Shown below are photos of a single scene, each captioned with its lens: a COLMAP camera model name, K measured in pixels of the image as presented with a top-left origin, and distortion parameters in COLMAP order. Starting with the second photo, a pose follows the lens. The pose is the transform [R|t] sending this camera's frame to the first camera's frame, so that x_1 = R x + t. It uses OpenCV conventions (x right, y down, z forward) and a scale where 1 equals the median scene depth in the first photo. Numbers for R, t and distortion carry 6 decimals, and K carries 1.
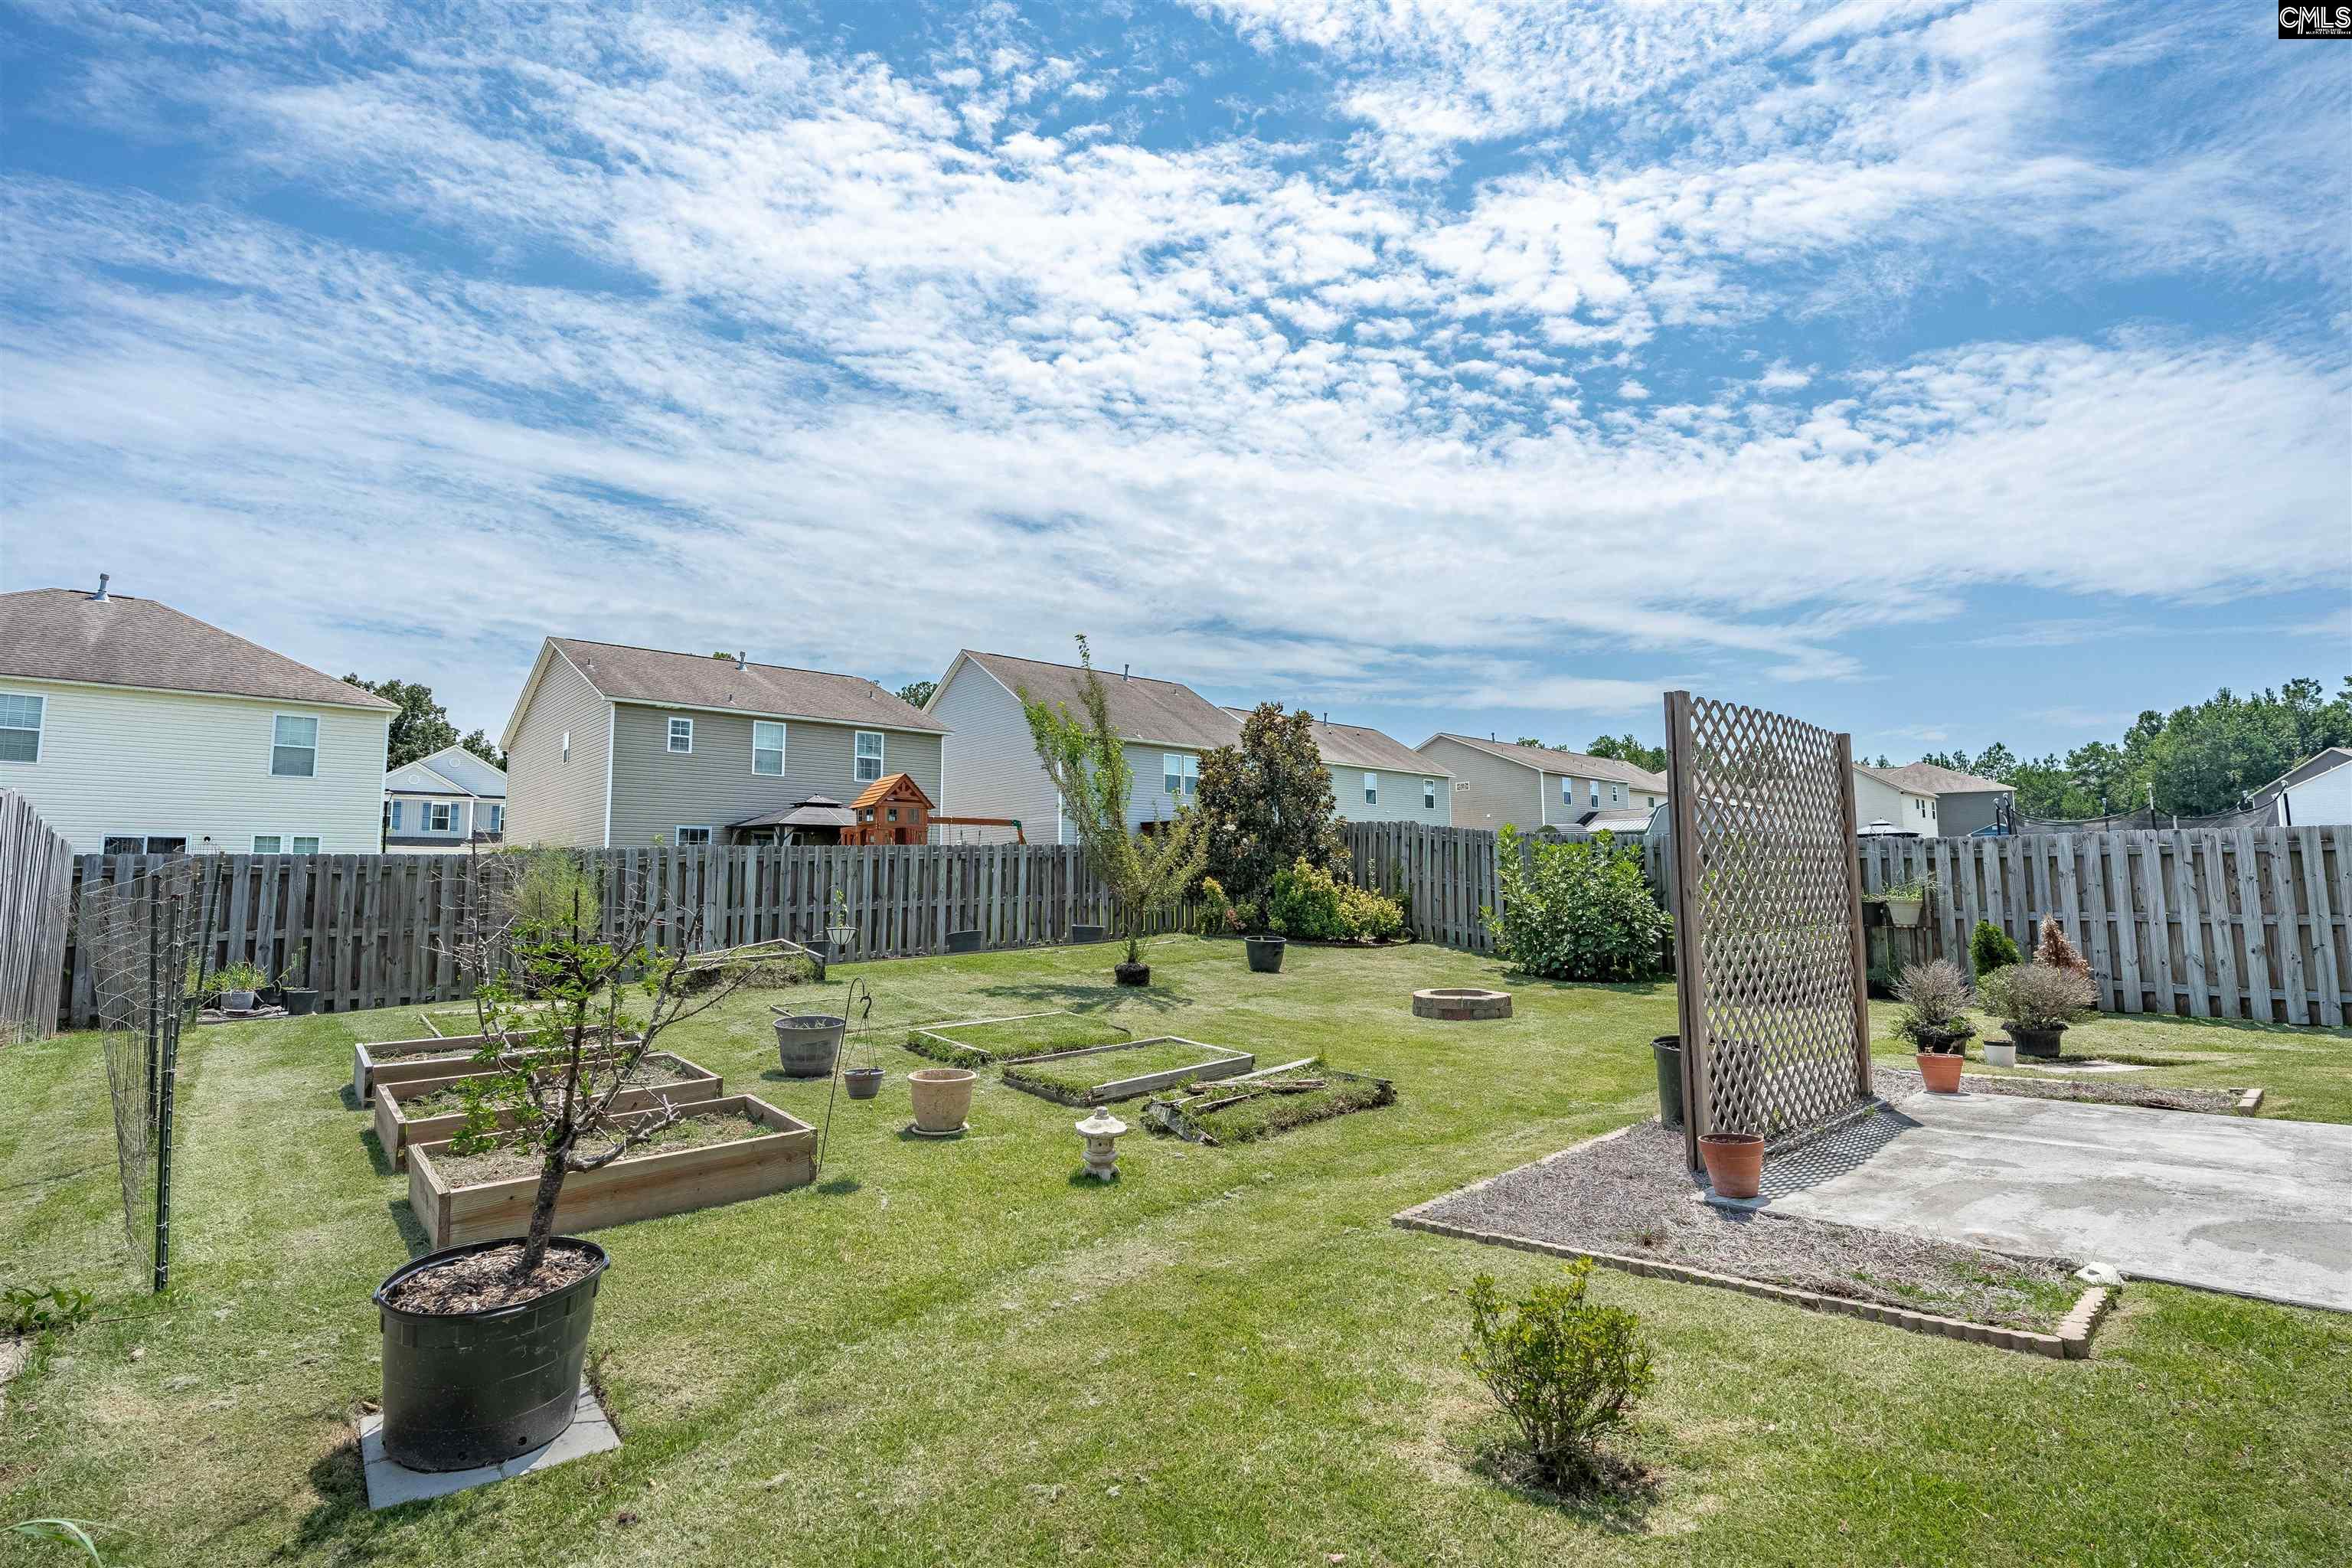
lens RADIAL K [[1097.0, 0, 1177.8], [0, 1097.0, 776.4], [0, 0, 1]] dist [-0.024946, 0.001013]
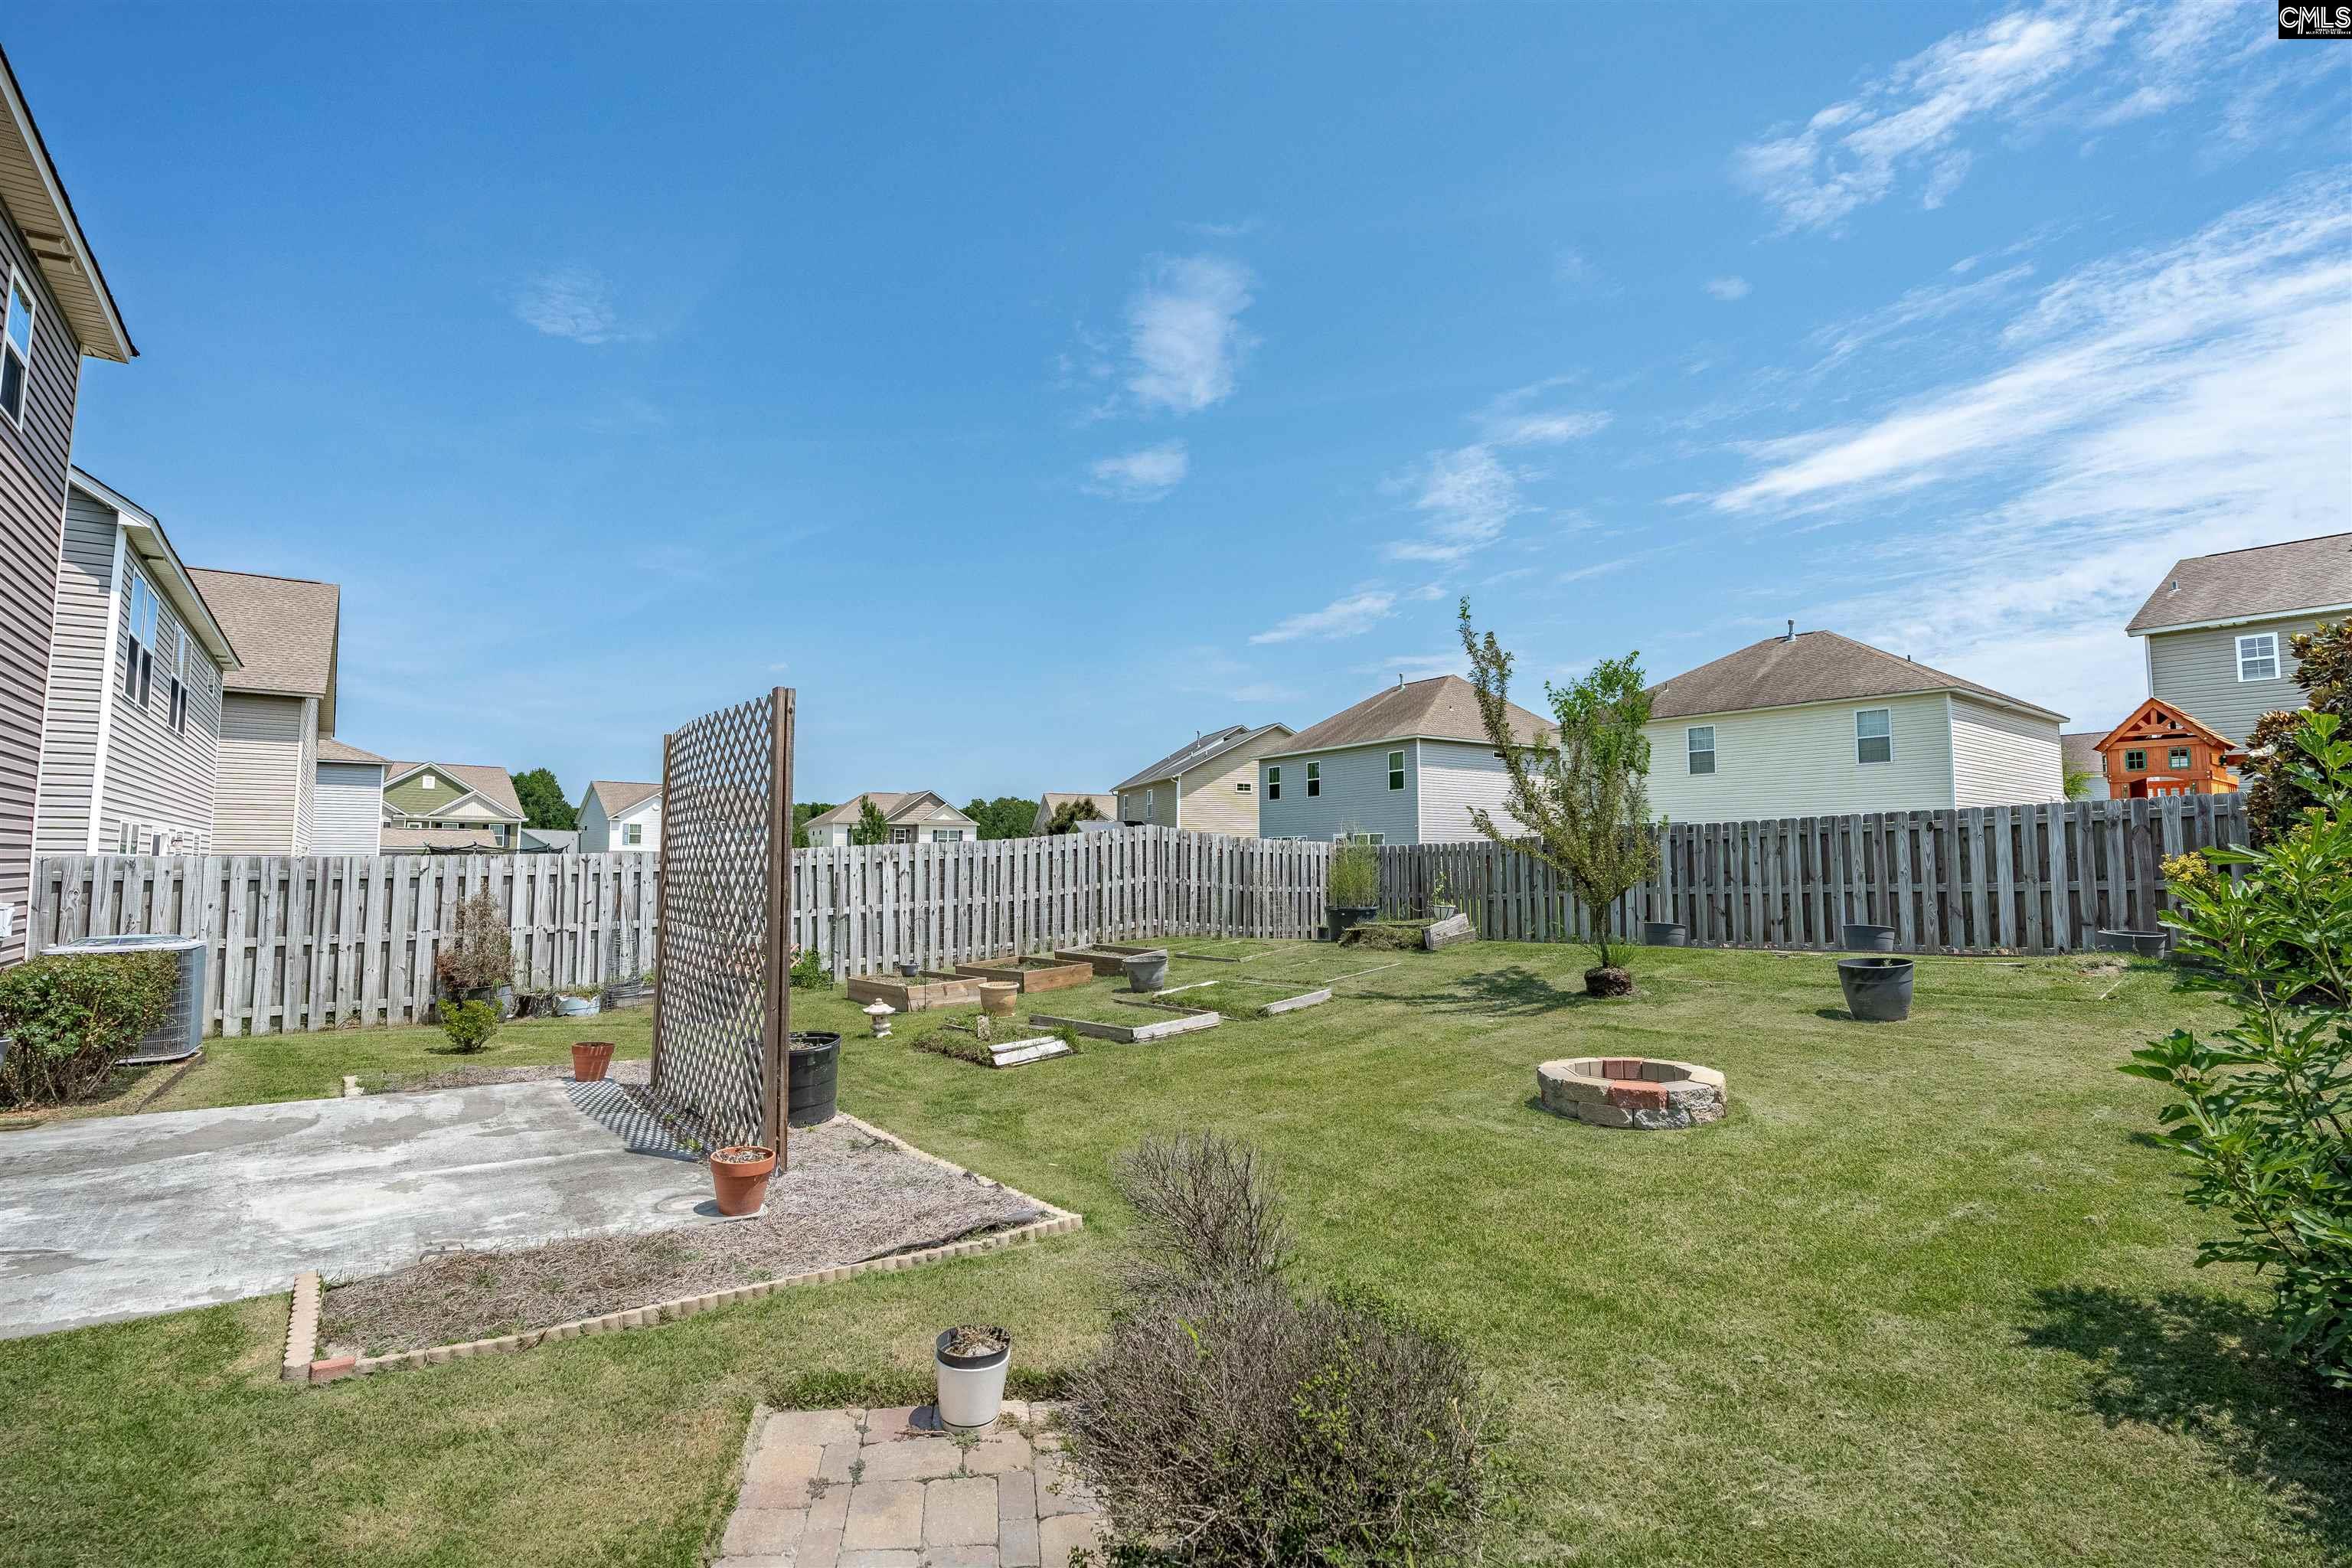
lens RADIAL K [[1097.0, 0, 1177.8], [0, 1097.0, 776.4], [0, 0, 1]] dist [-0.024946, 0.001013]
pose [[-0.073662, -0.071556, -0.994713, 0.638763], [0.102675, 0.991578, -0.078934, 0.052601], [0.991984, -0.107946, -0.065694, 0.629927]]
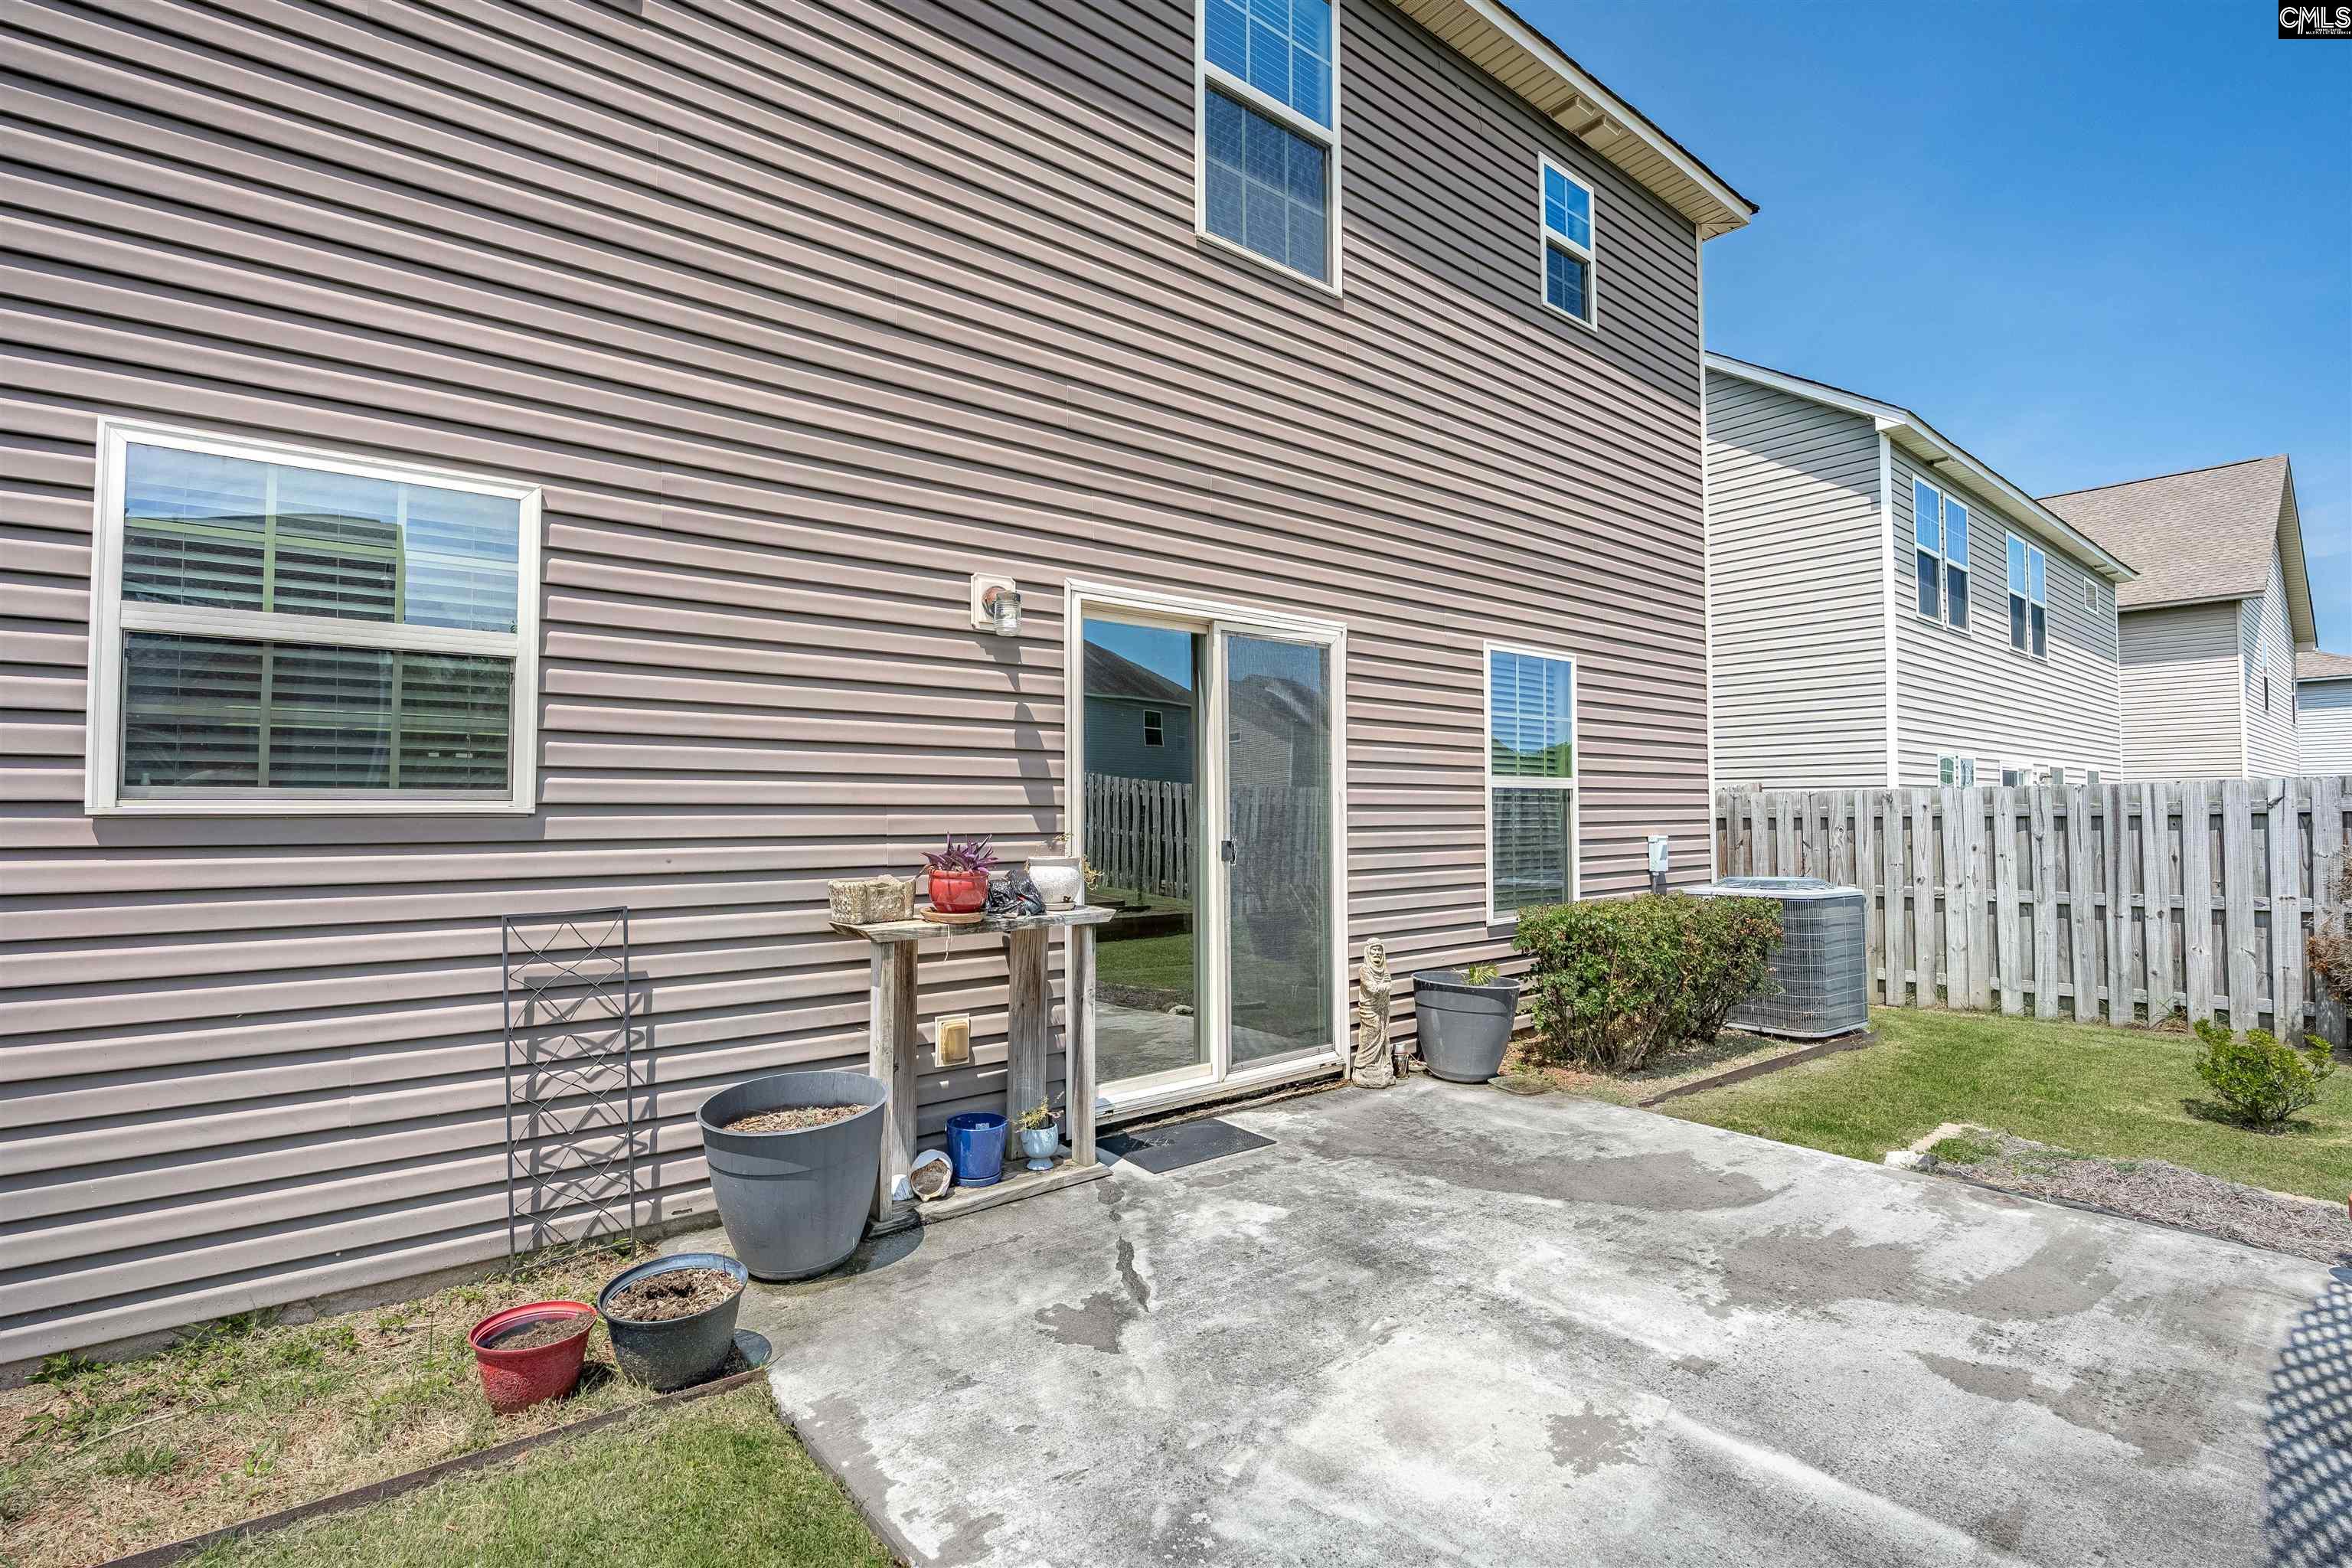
lens RADIAL K [[1091.4, 0, 1181.8], [0, 1091.4, 776.3], [0, 0, 1]] dist [-0.022742, 0.000423]
pose [[-0.999485, 0.012130, 0.029713, 0.377387], [0.007945, 0.990523, -0.137115, 0.053539], [-0.031095, -0.136808, -0.990109, 0.529151]]
